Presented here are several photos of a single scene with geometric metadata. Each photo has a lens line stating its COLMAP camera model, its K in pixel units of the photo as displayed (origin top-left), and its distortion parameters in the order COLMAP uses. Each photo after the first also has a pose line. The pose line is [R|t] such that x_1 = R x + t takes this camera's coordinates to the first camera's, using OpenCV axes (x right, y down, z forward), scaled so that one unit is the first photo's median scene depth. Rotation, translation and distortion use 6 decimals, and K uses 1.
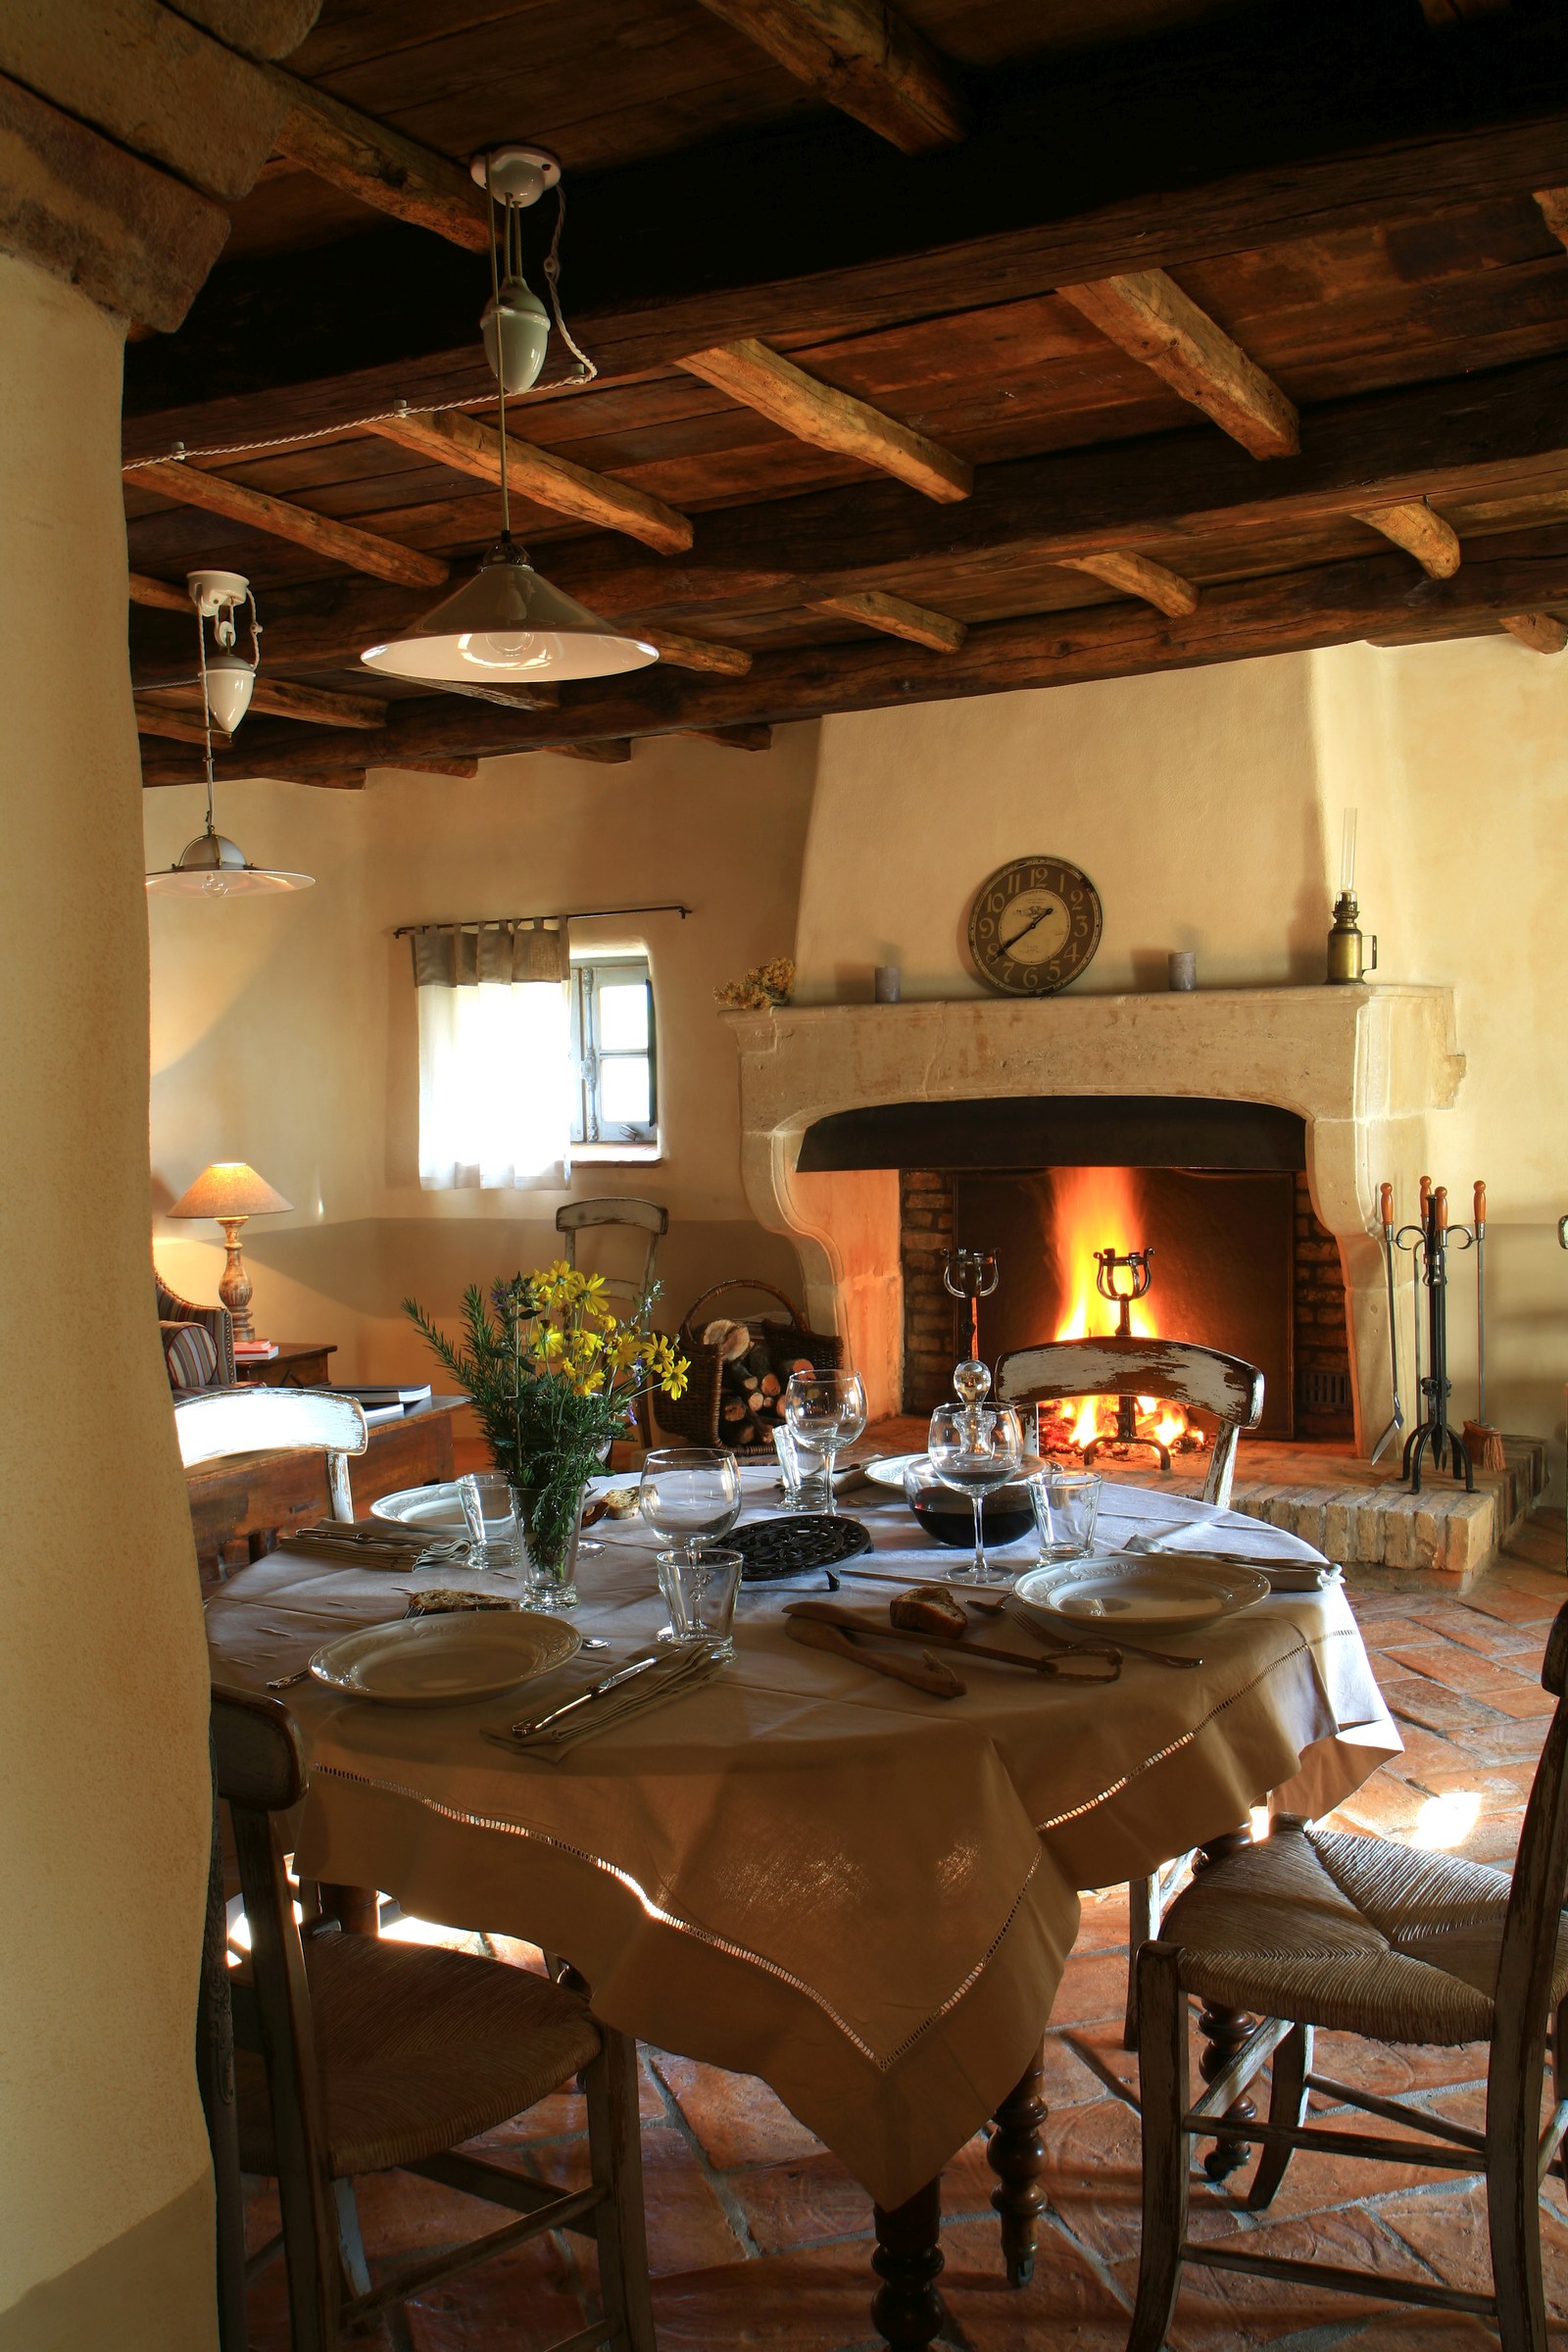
lens RADIAL K [[2072.7, 0, 794.5], [0, 2072.7, 1180.8], [0, 0, 1]] dist [0.007760, 0.011811]
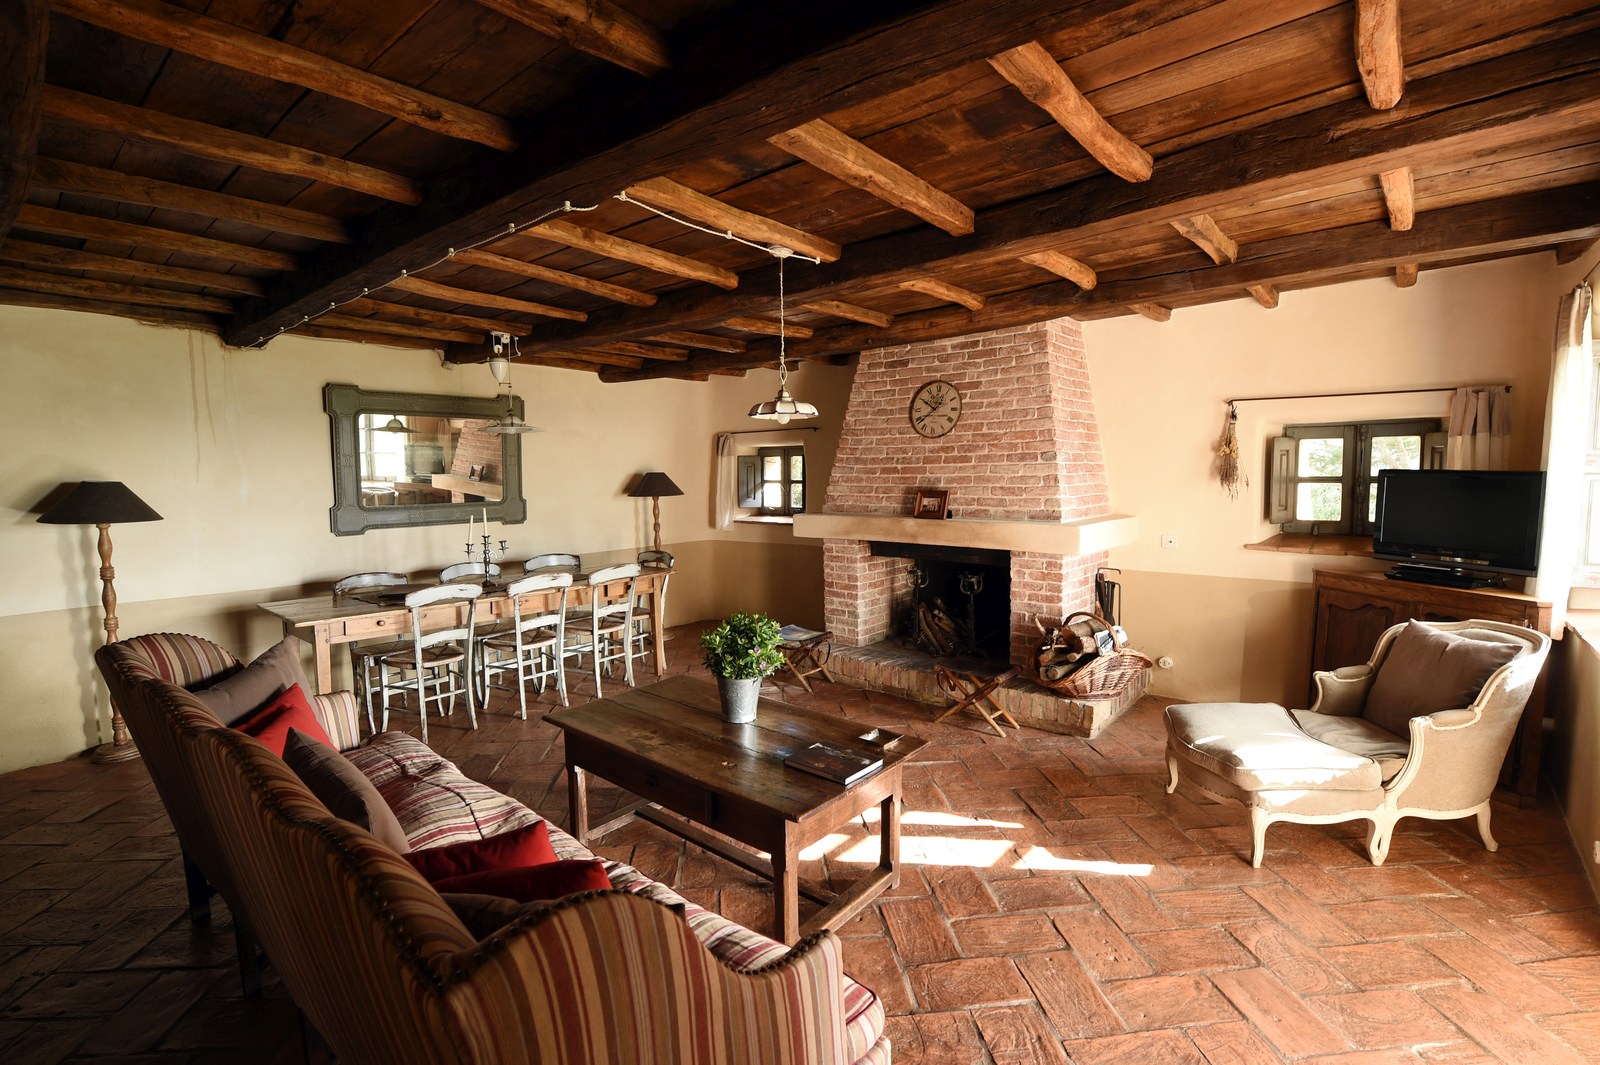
lens RADIAL K [[726.2, 0, 801.2], [0, 726.2, 524.0], [0, 0, 1]] dist [-0.001469, -0.000103]
pose [[0.982062, 0.028584, -0.186380, 0.178770], [-0.025697, 0.999510, 0.017884, -0.049939], [0.186800, -0.012774, 0.982315, 0.192129]]
